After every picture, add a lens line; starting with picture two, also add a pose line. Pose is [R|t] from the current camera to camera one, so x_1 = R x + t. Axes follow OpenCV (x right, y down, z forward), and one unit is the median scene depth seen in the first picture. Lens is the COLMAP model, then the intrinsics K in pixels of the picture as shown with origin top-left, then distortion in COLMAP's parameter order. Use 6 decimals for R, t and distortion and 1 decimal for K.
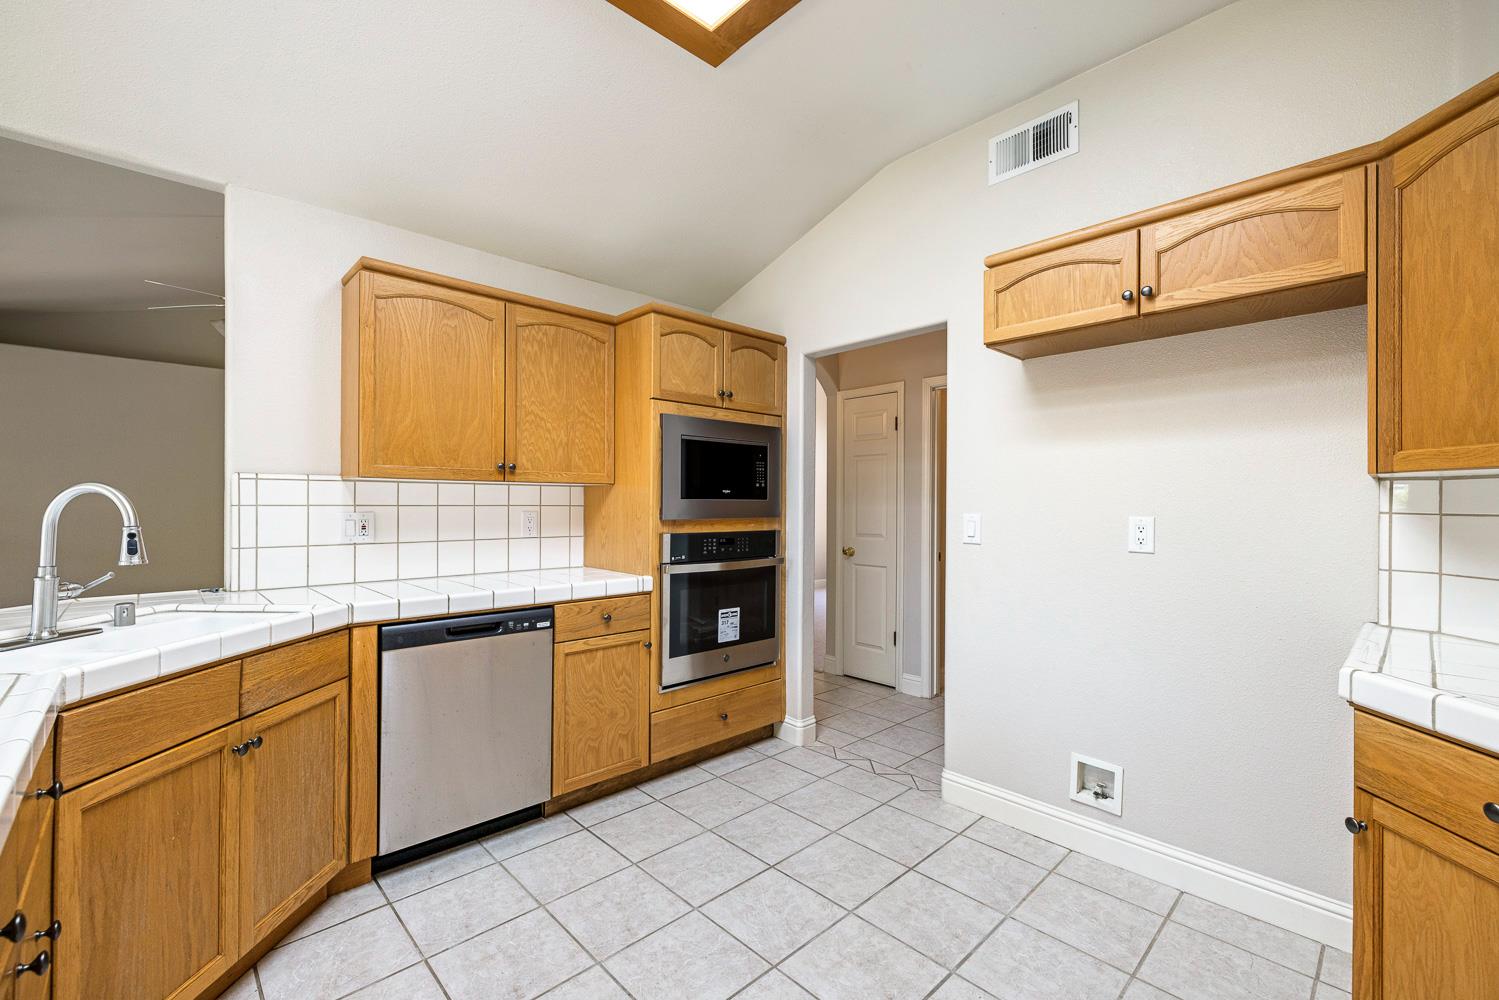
lens RADIAL K [[628.8, 0, 756.9], [0, 628.8, 496.2], [0, 0, 1]] dist [0.001794, -0.000388]
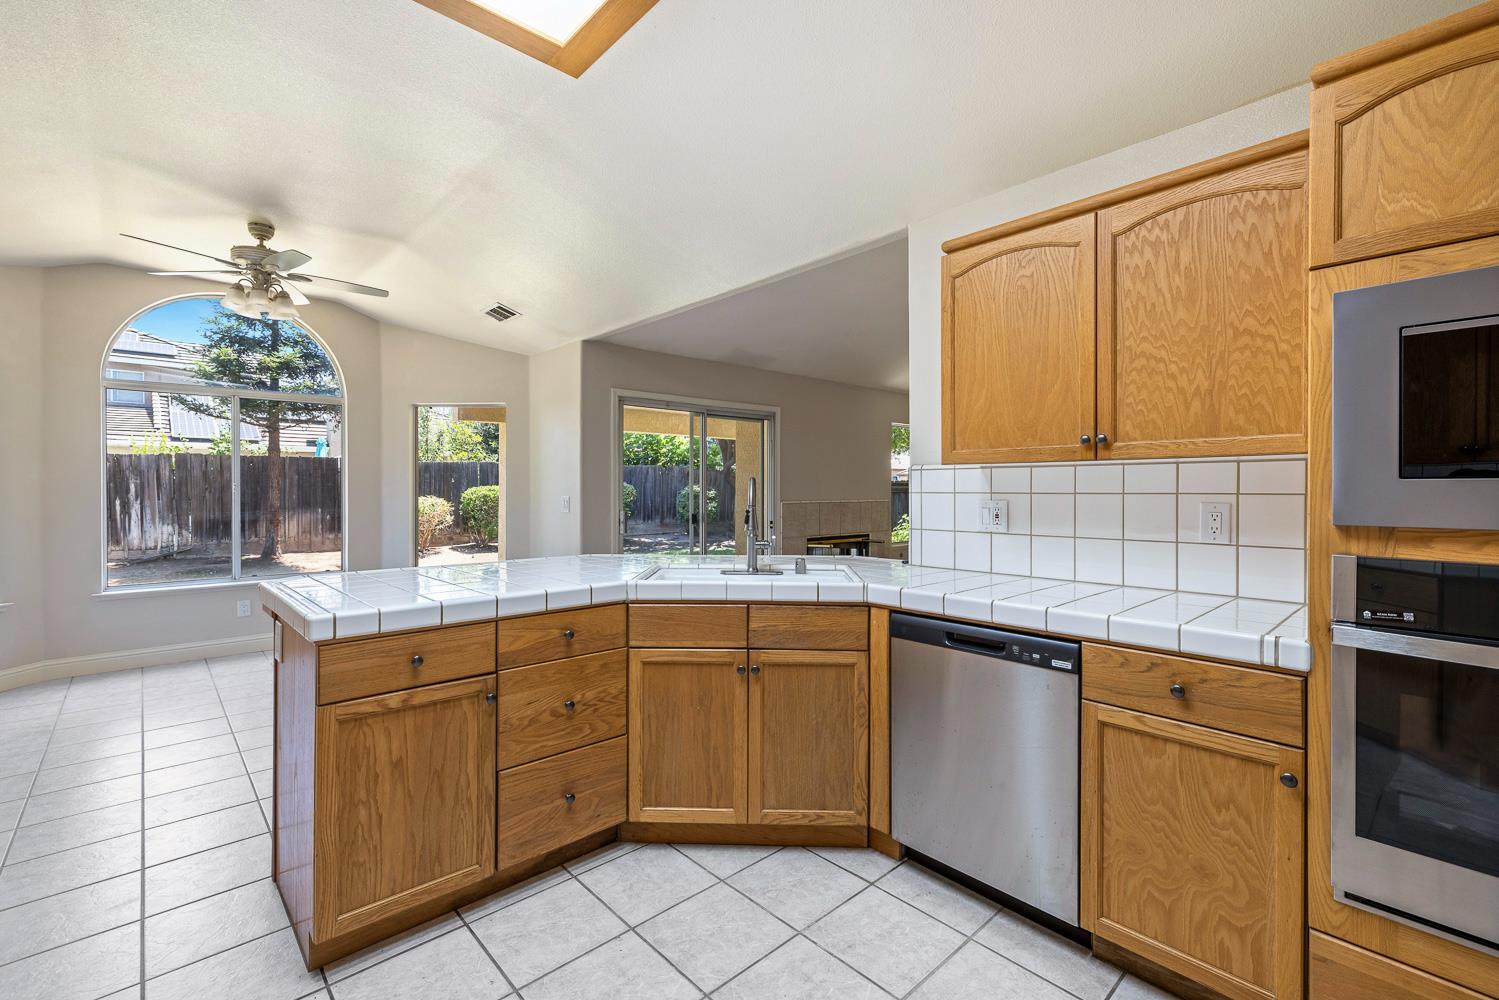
lens RADIAL K [[655.0, 0, 747.2], [0, 655.0, 491.3], [0, 0, 1]] dist [0.003448, 0.000148]
pose [[-0.018345, -0.003355, -0.999826, 0.389112], [0.009896, 0.999945, -0.003537, 0.012287], [0.999783, -0.009960, -0.018311, 0.665491]]
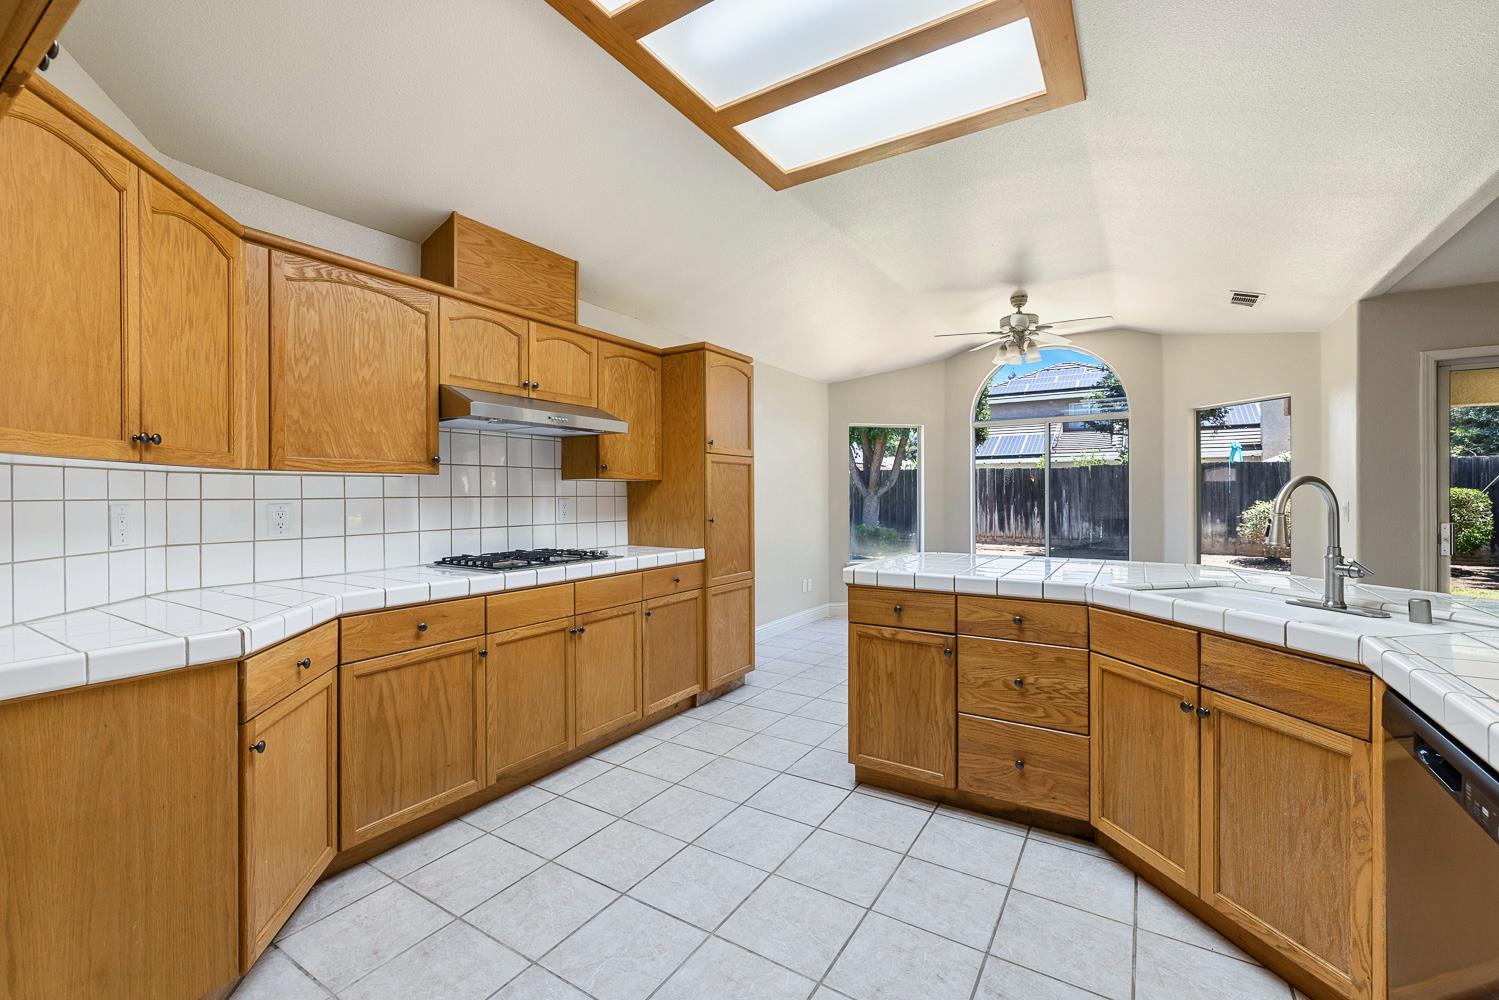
lens RADIAL K [[628.8, 0, 756.9], [0, 628.8, 496.2], [0, 0, 1]] dist [0.001794, -0.000388]
pose [[-0.969911, -0.002883, -0.243441, 0.142689], [-0.000487, 0.999951, -0.009901, 0.018456], [0.243458, -0.009484, -0.969865, 1.230817]]
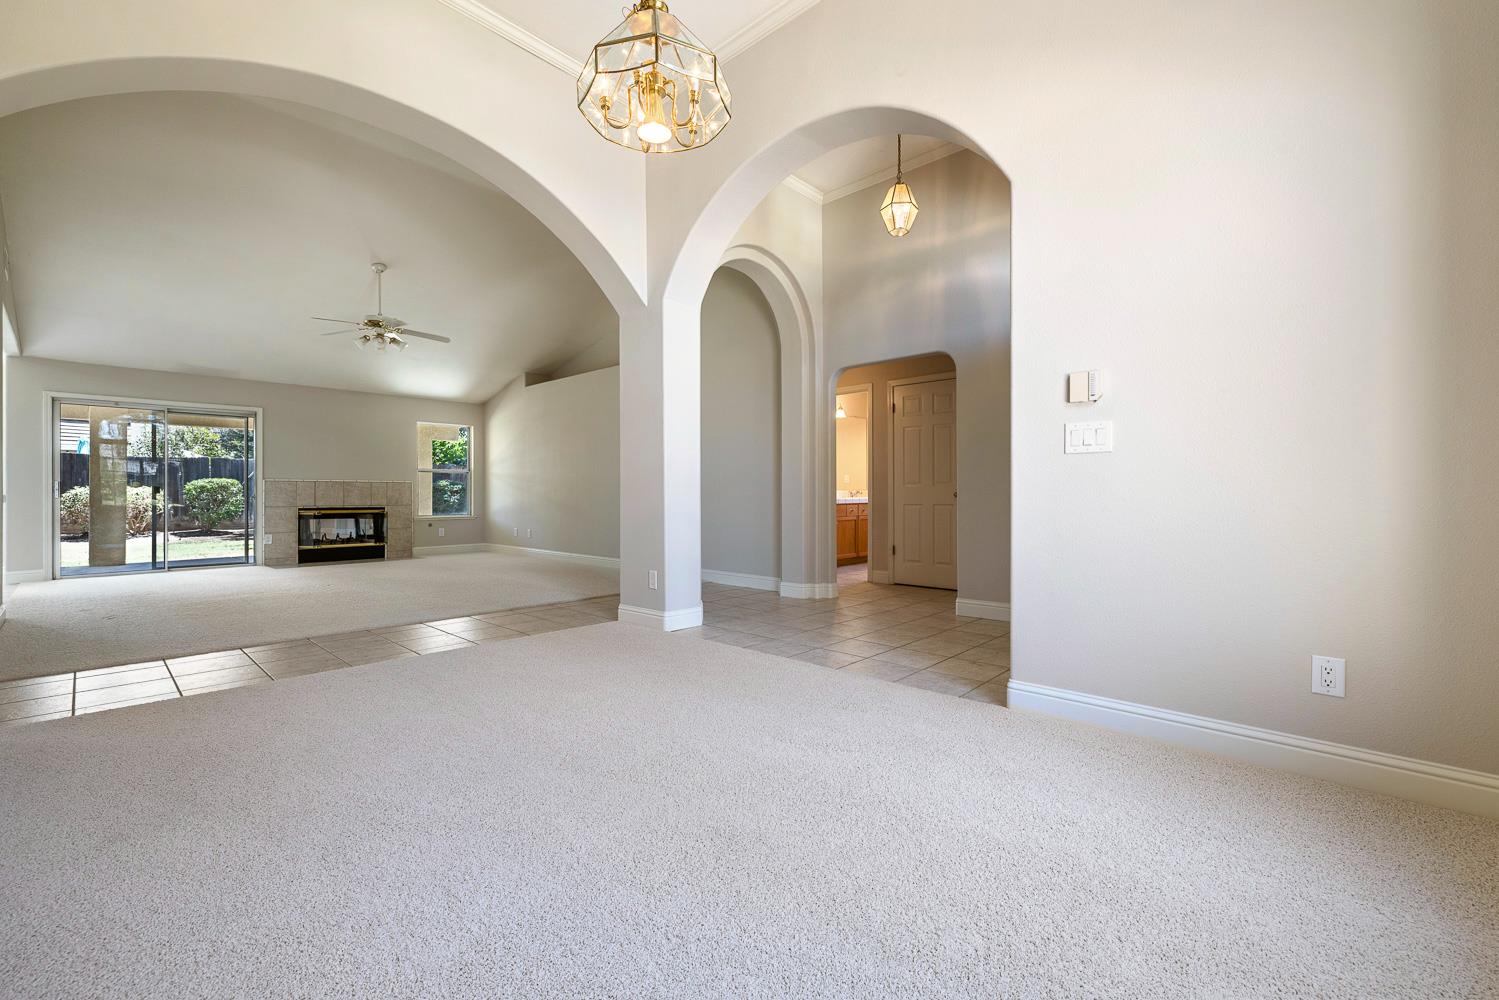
lens RADIAL K [[628.8, 0, 756.9], [0, 628.8, 496.2], [0, 0, 1]] dist [0.001794, -0.000388]
pose [[0.067545, -0.004854, -0.997704, 1.249560], [0.012253, 0.999917, -0.004035, 0.178821], [0.997641, -0.011952, 0.067599, 3.106908]]
